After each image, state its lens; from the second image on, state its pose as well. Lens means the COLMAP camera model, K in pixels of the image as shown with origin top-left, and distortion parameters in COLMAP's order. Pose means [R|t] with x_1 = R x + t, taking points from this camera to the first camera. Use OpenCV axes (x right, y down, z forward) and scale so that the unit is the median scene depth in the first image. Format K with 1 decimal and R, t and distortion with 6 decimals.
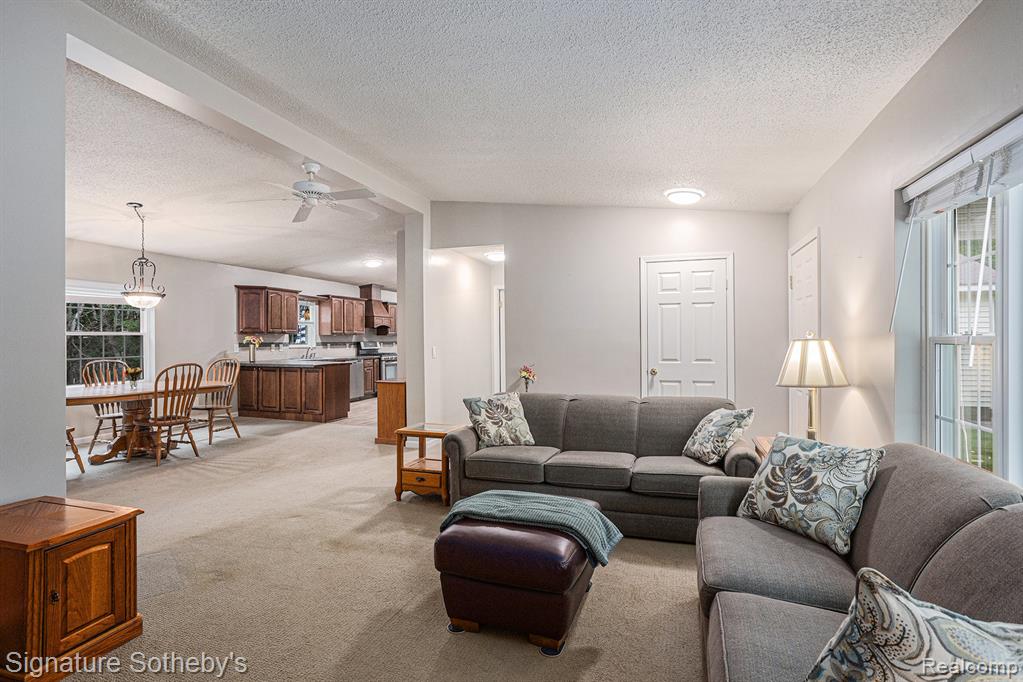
lens RADIAL K [[502.5, 0, 511.5], [0, 502.5, 341.0], [0, 0, 1]] dist [-0.034178, -0.000033]
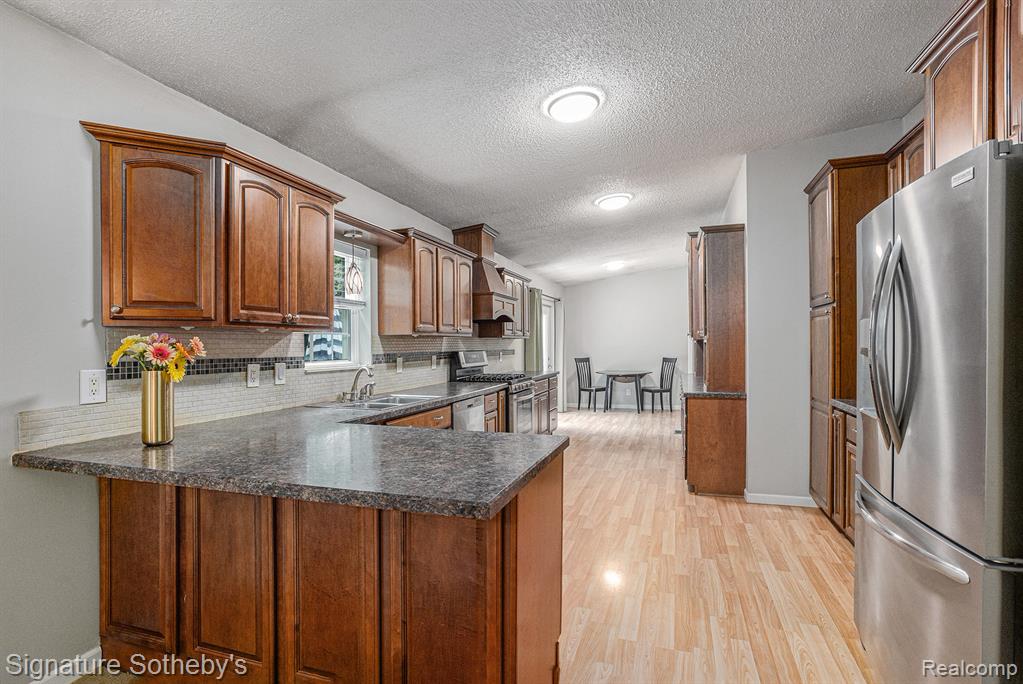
lens RADIAL K [[500.7, 0, 511.5], [0, 500.7, 342.0], [0, 0, 1]] dist [-0.000888, -0.000153]
pose [[0.999968, -0.007818, 0.001504, -0.286030], [0.007834, 0.999902, -0.011609, -0.001516], [-0.001413, 0.011620, 0.999931, 0.618391]]
